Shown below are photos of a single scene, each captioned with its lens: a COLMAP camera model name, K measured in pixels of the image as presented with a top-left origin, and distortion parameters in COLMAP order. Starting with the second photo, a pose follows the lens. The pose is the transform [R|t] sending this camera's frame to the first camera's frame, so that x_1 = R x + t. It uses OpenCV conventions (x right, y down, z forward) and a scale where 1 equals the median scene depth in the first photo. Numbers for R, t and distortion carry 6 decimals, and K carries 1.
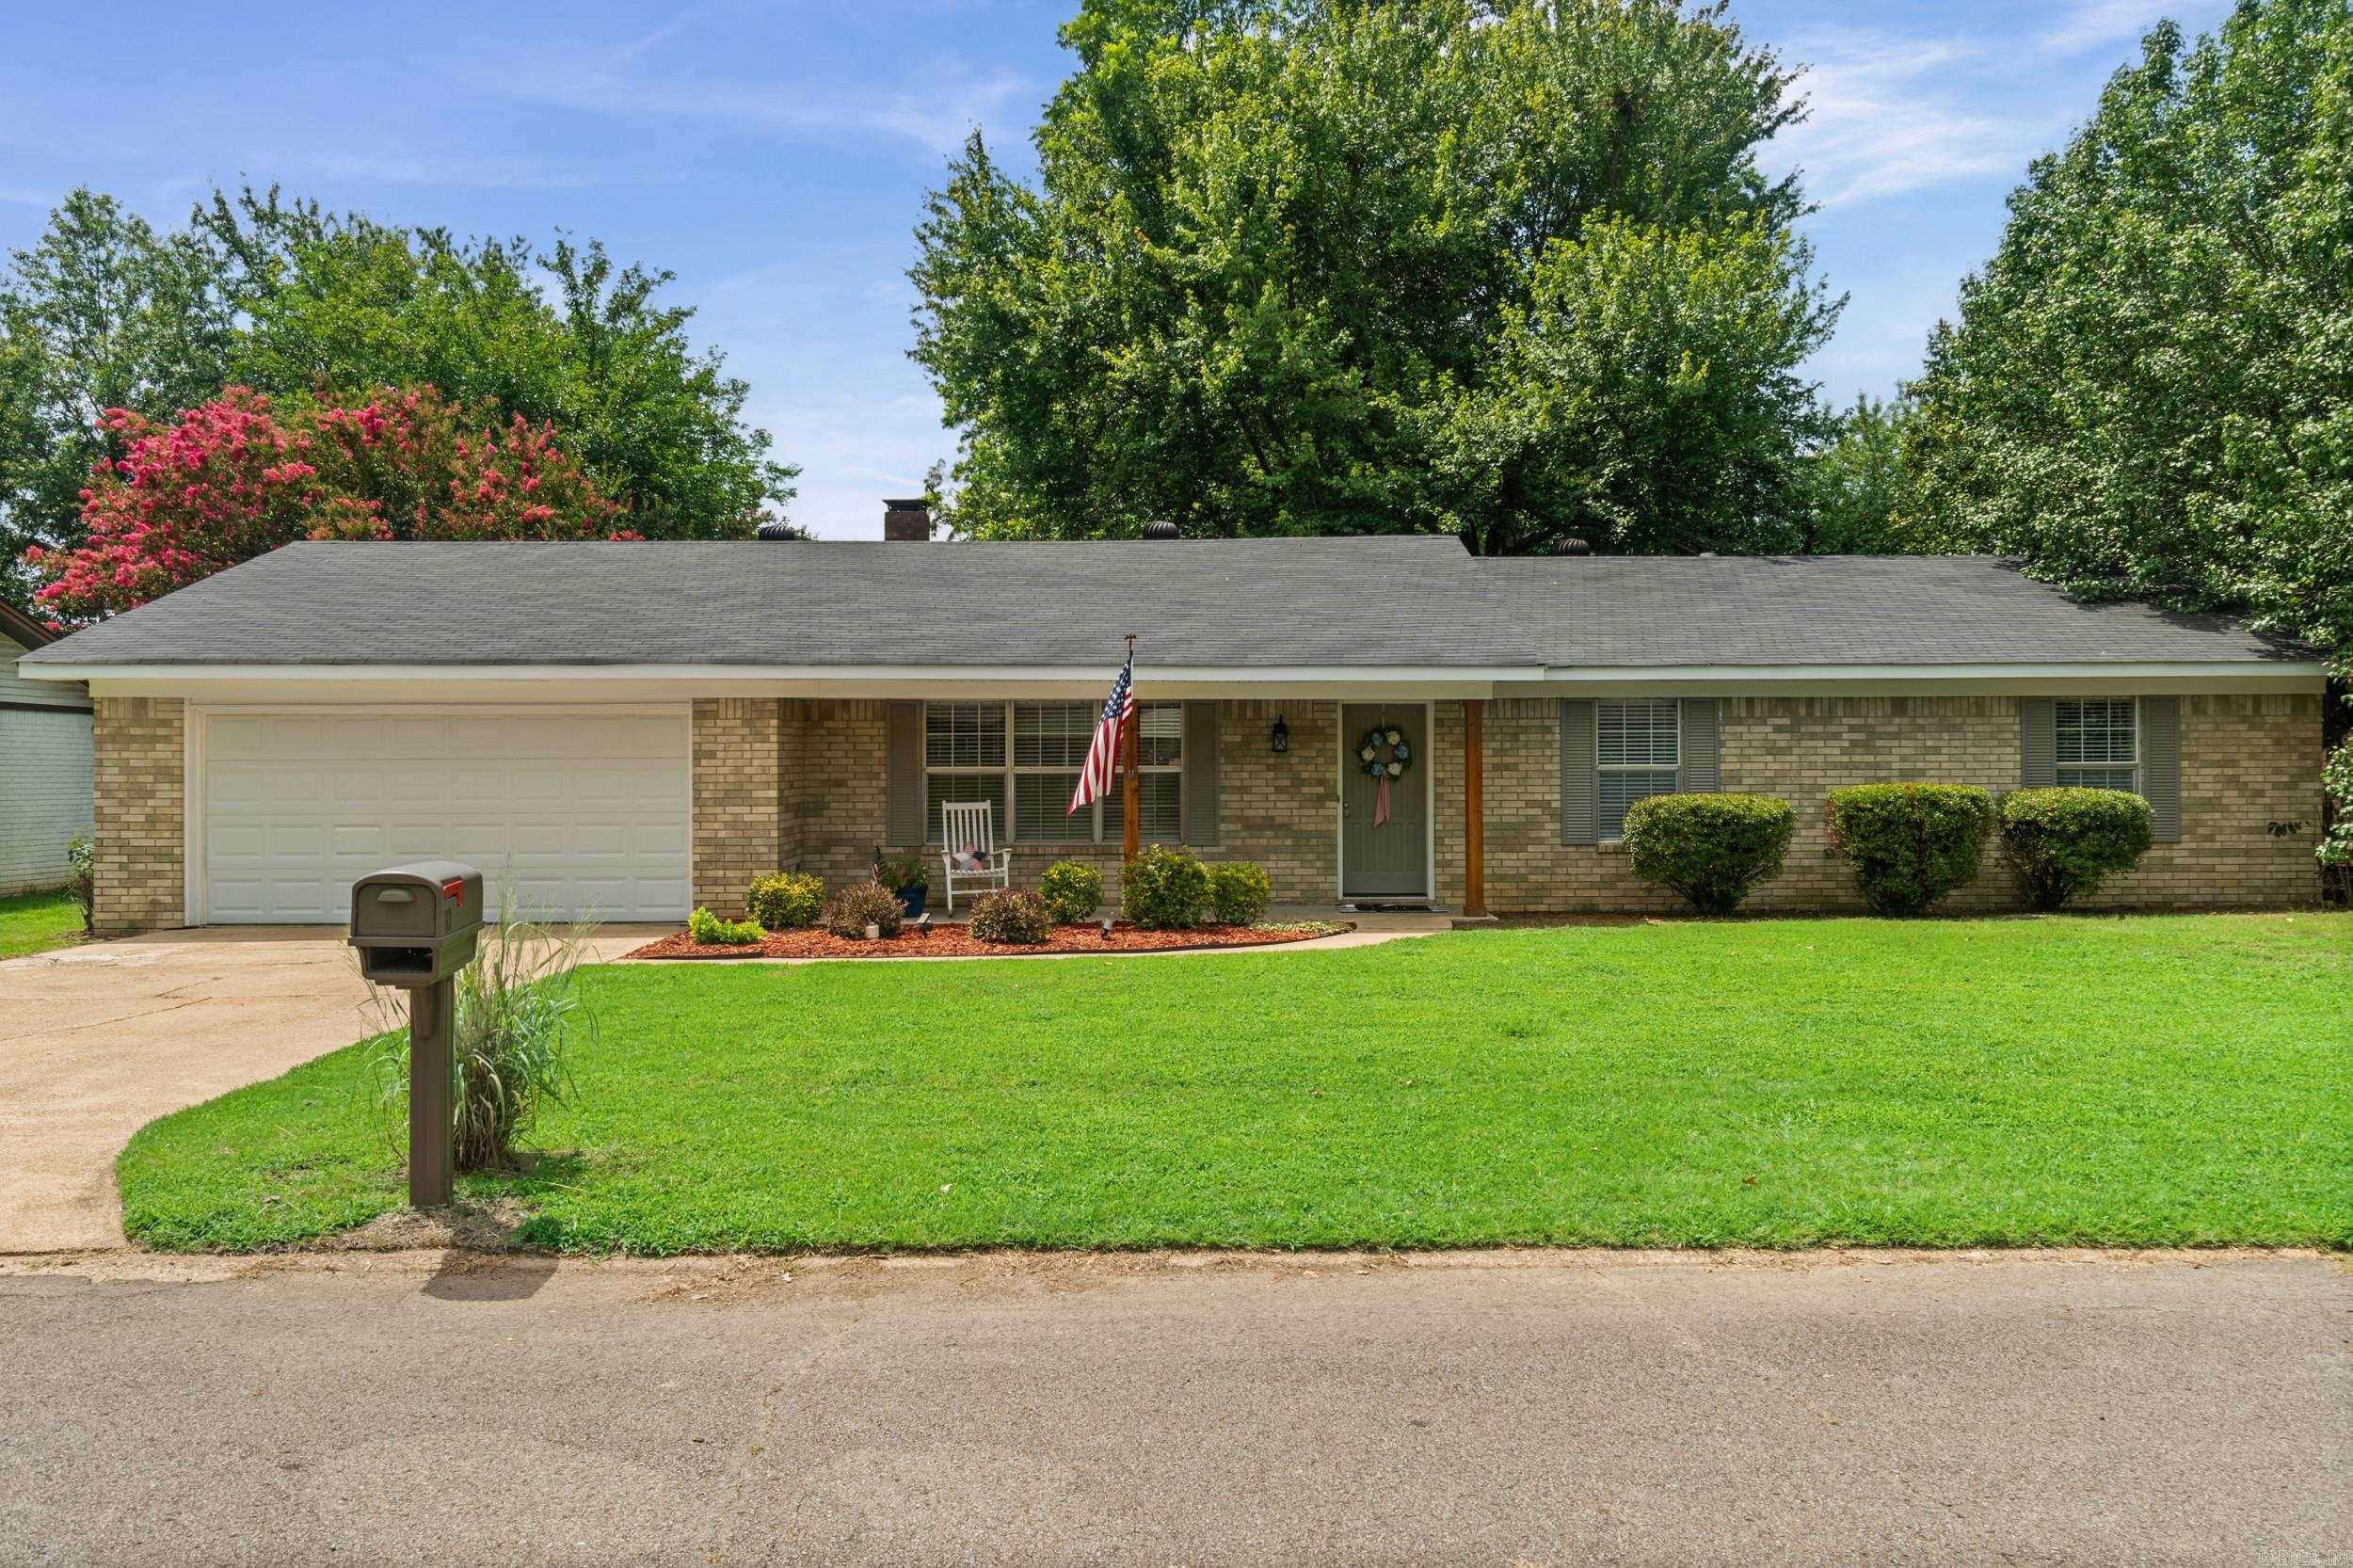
lens RADIAL K [[1810.3, 0, 1178.4], [0, 1810.3, 782.9], [0, 0, 1]] dist [-0.005801, 0.001146]
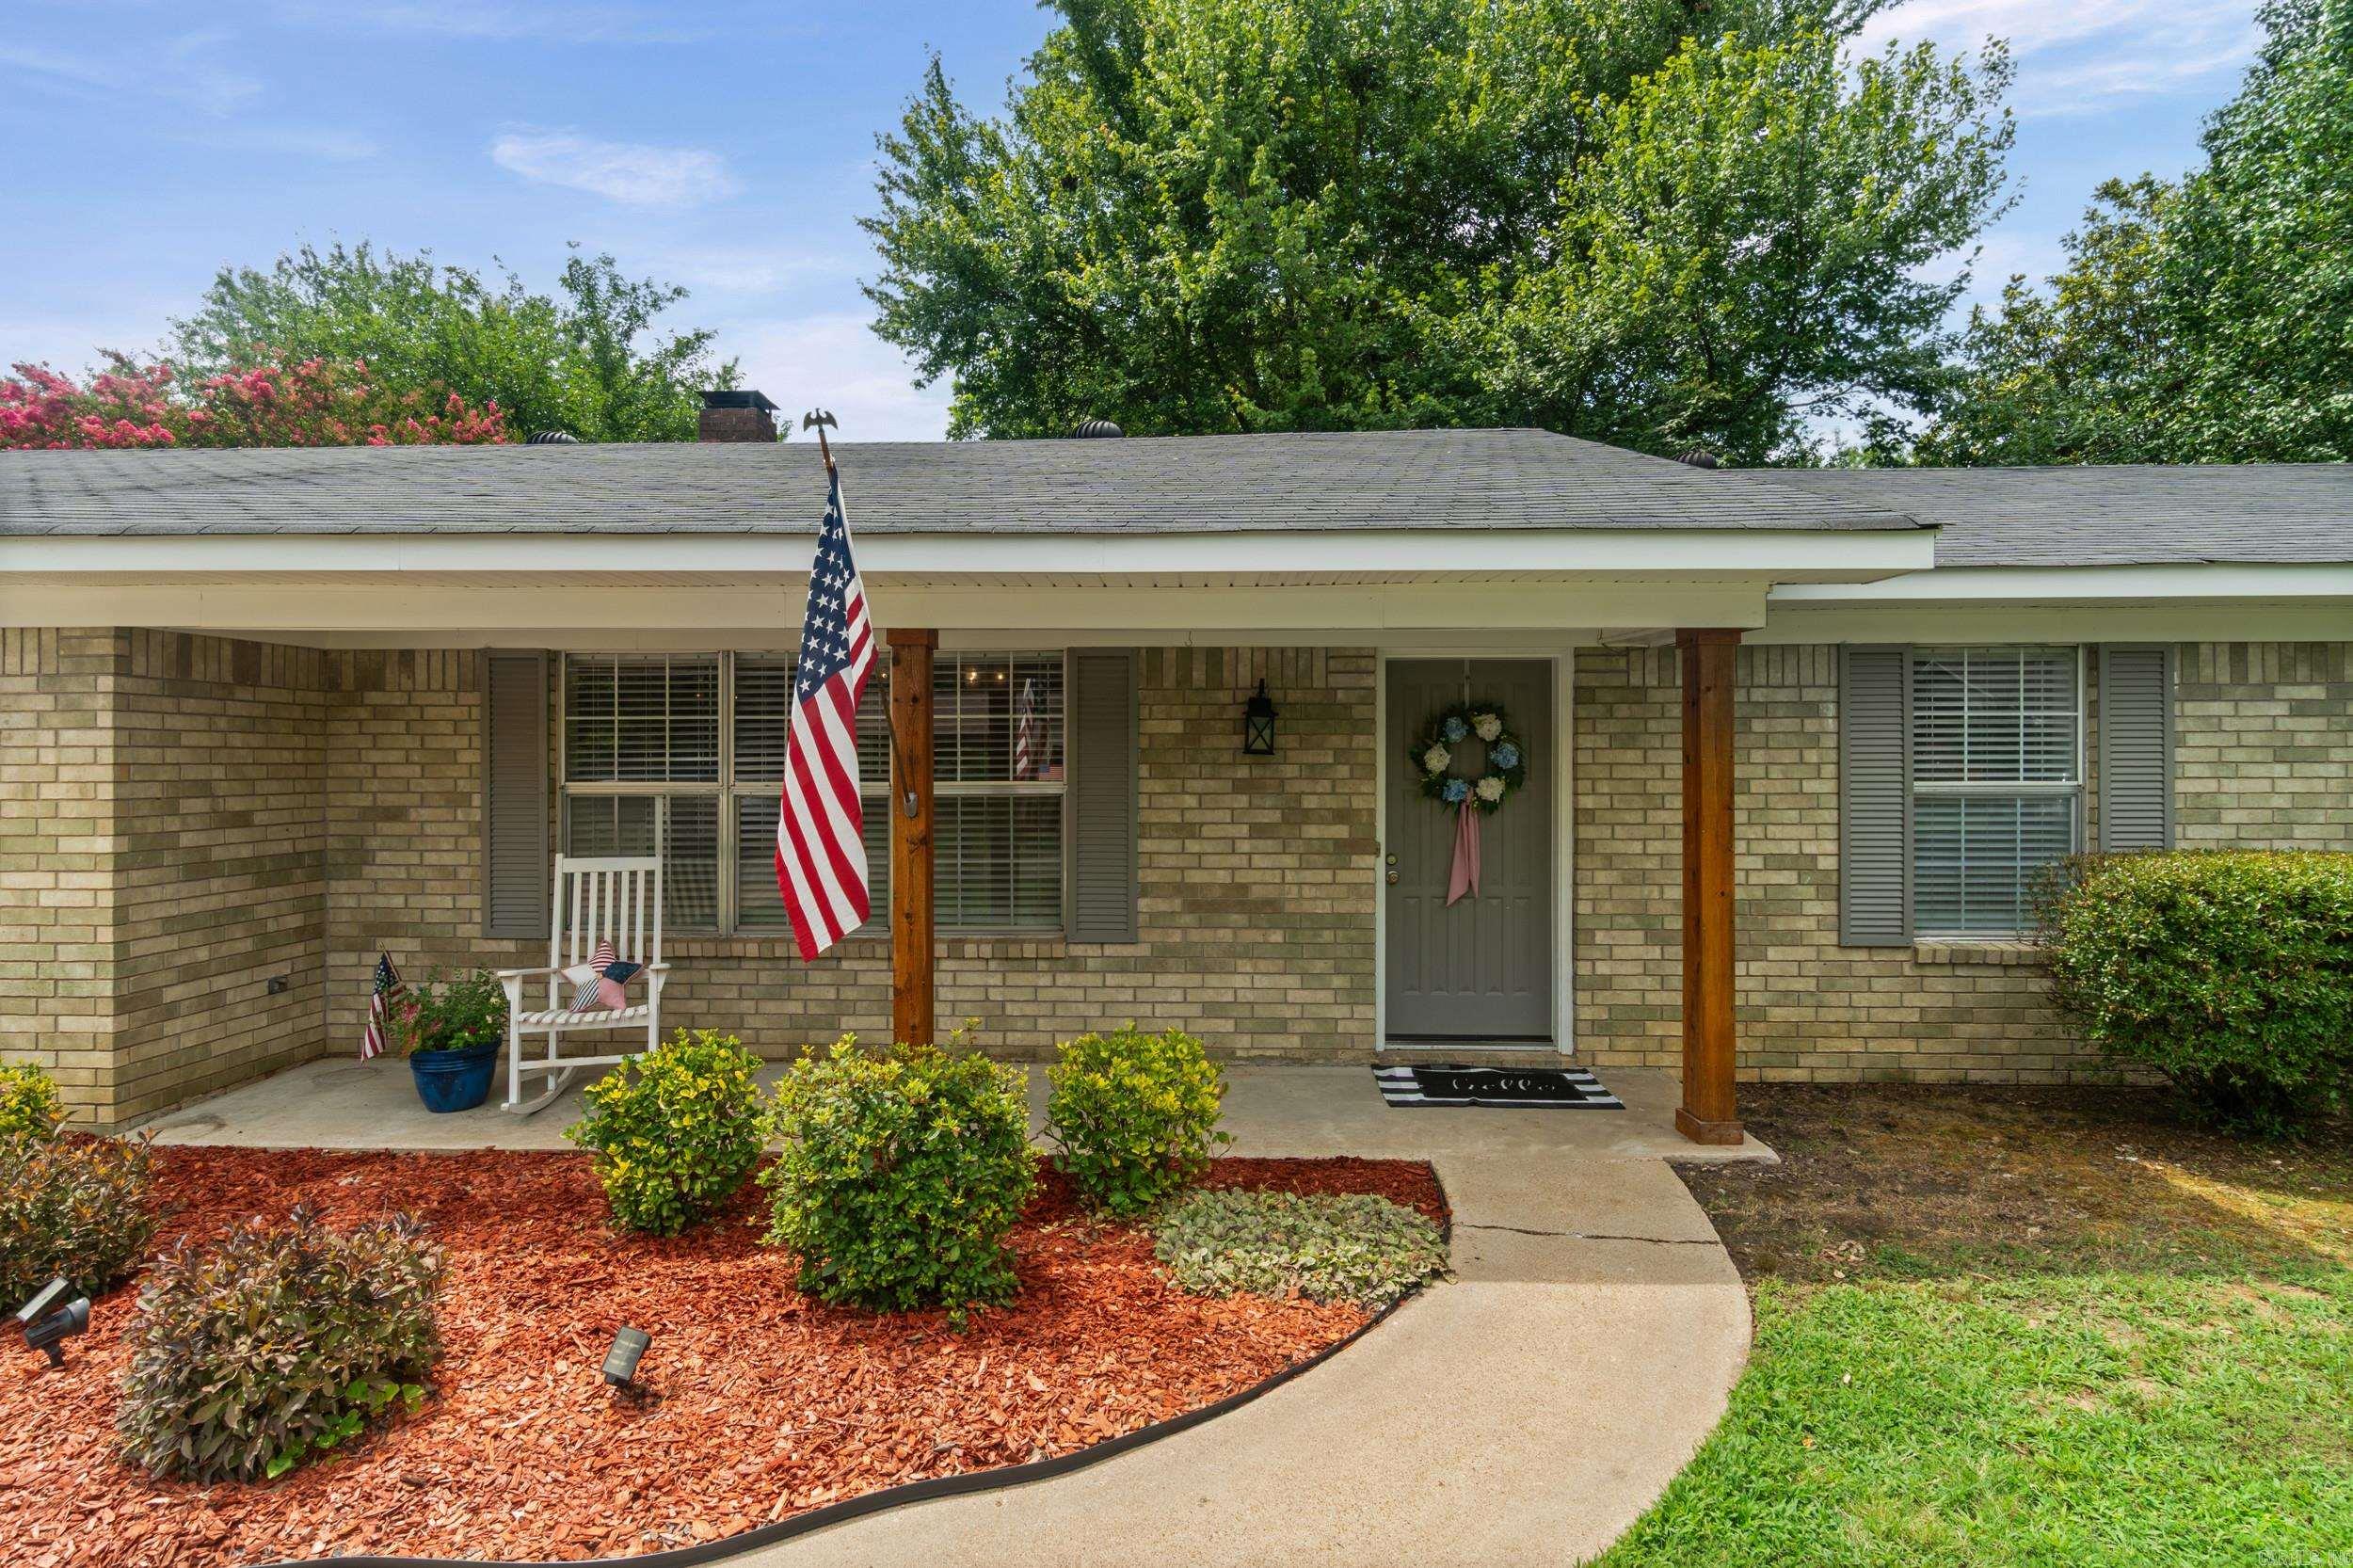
lens RADIAL K [[1198.3, 0, 1177.4], [0, 1198.3, 784.1], [0, 0, 1]] dist [-0.004211, 0.000978]
pose [[0.999442, 0.003003, -0.033271, 0.044613], [-0.002945, 0.999994, 0.001774, -0.009456], [0.033277, -0.001675, 0.999445, 0.672855]]
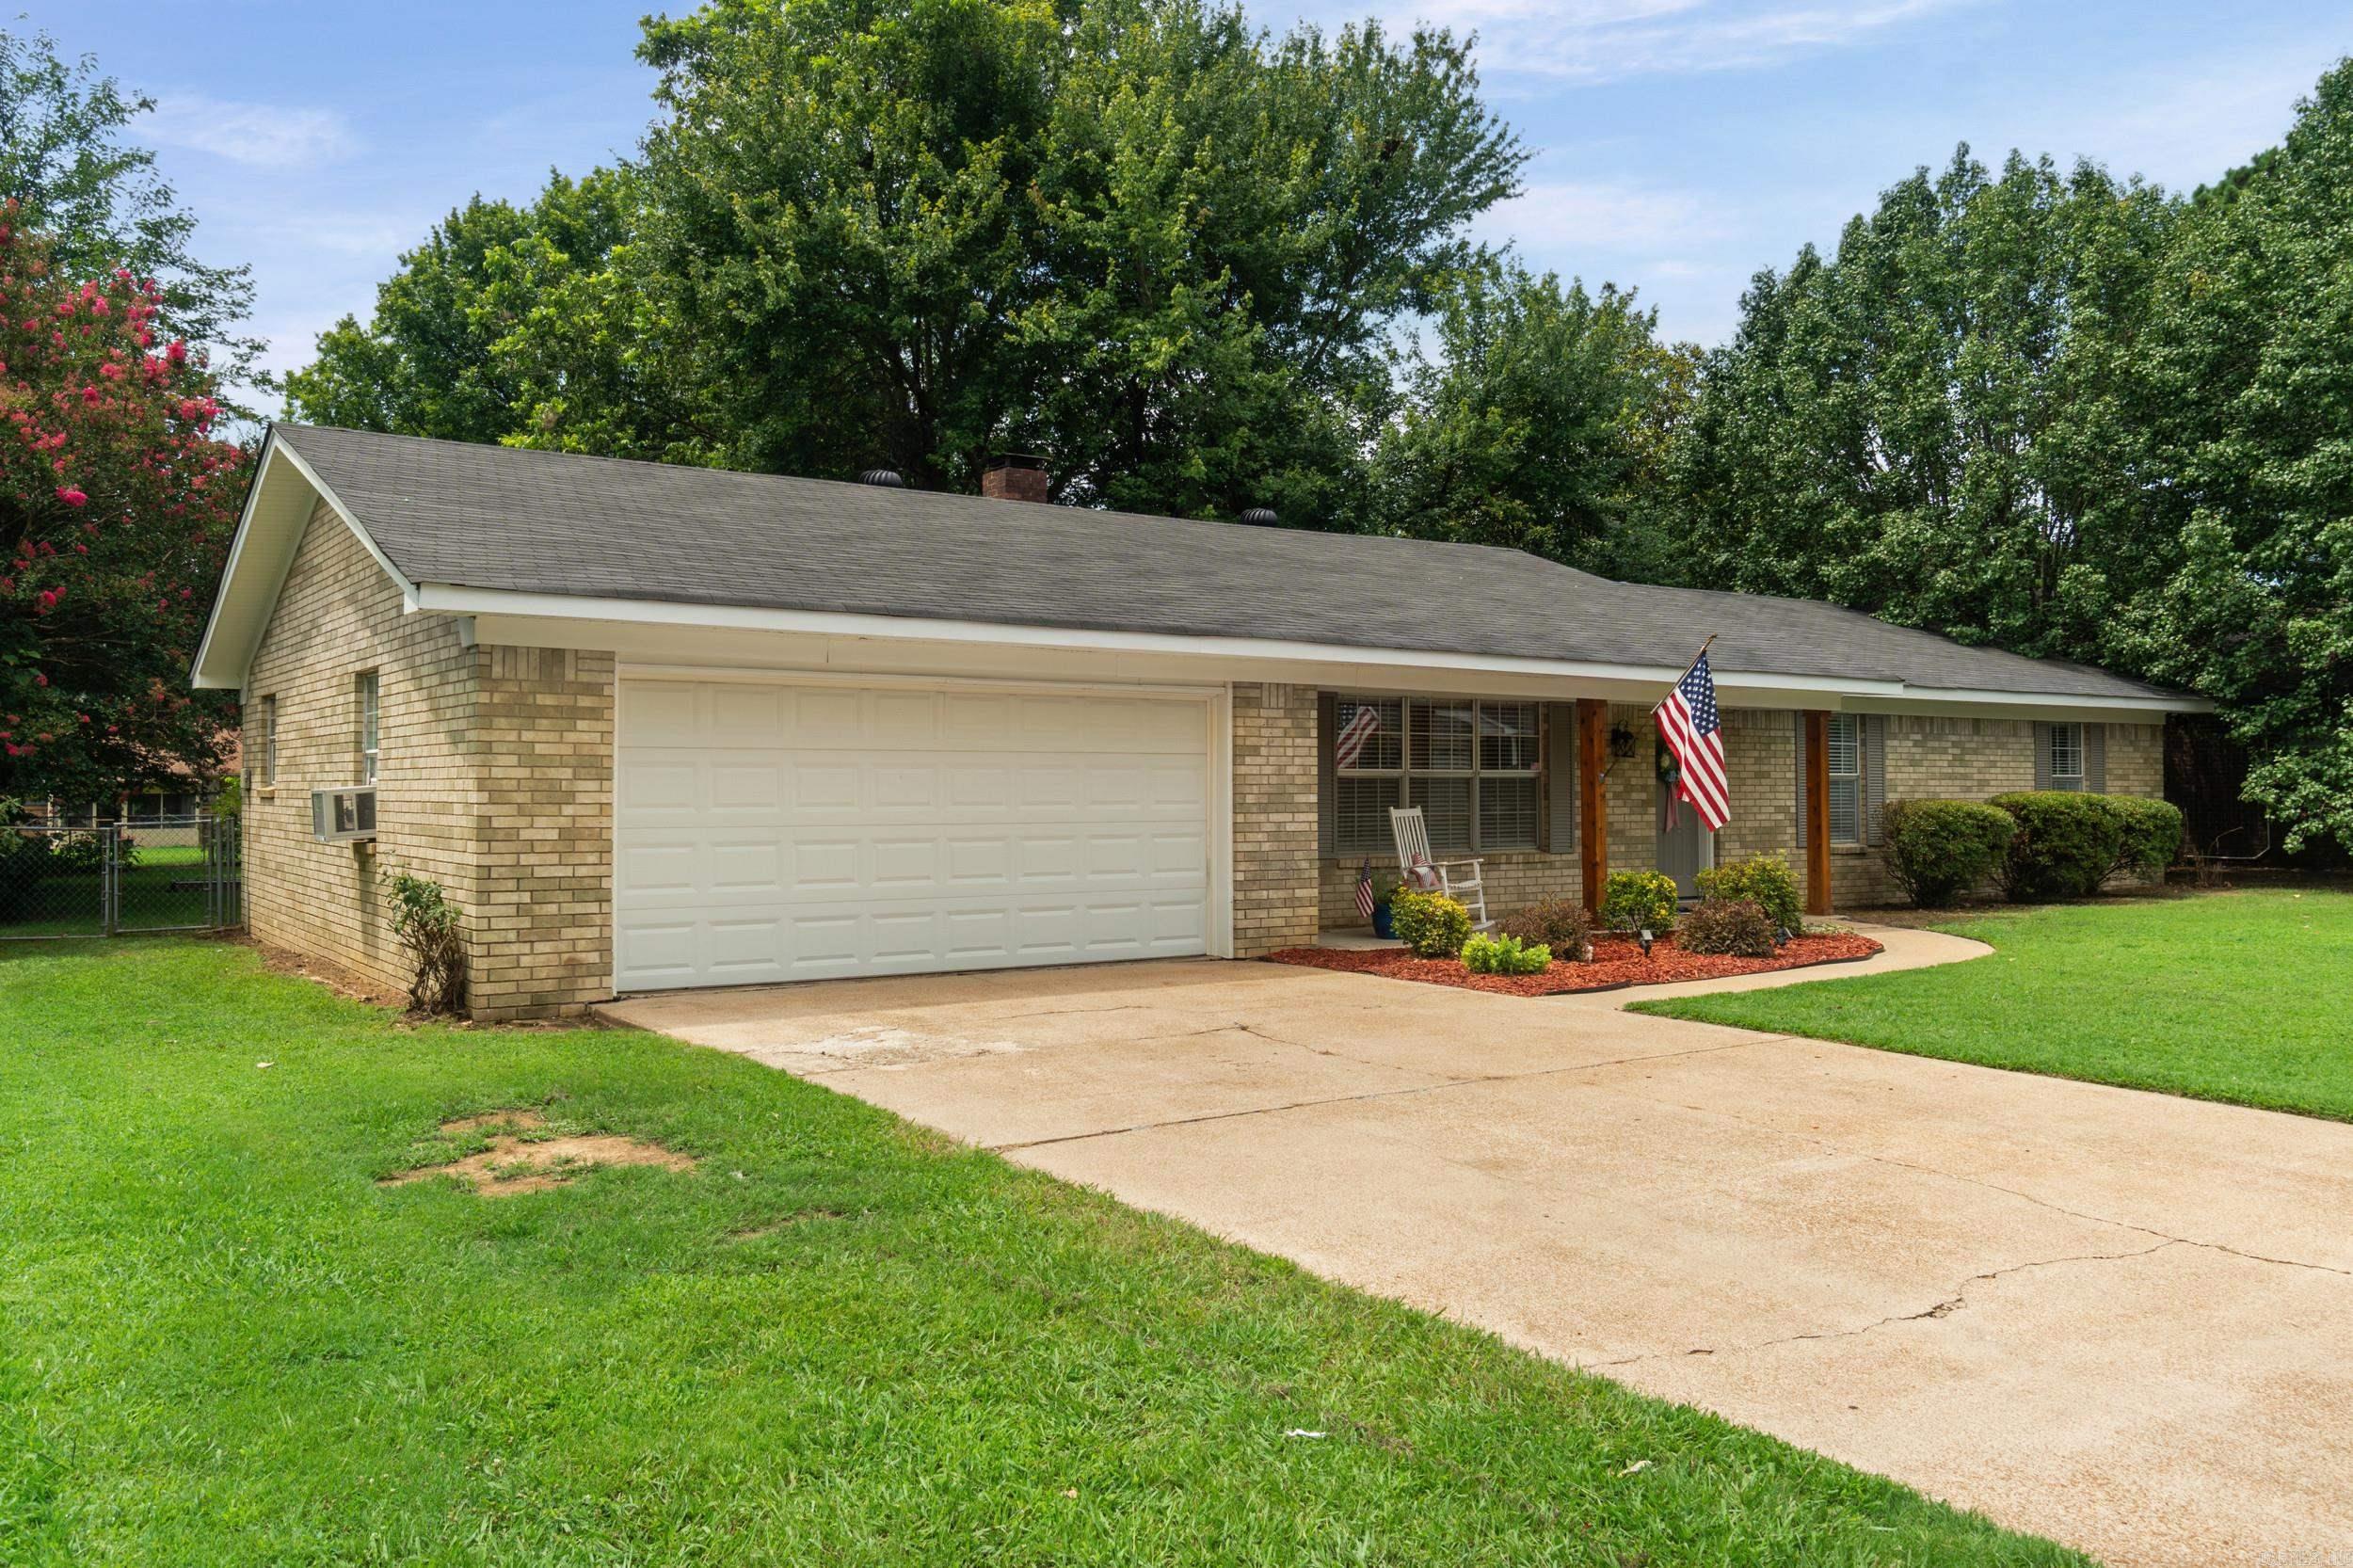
lens RADIAL K [[1810.3, 0, 1129.0], [0, 1810.3, 761.4], [0, 0, 1]] dist [-0.005801, 0.001146]
pose [[0.832336, 0.013249, 0.554112, -0.716171], [-0.003525, 0.999821, -0.018611, 0.004495], [-0.554259, 0.013537, 0.832234, 0.323459]]
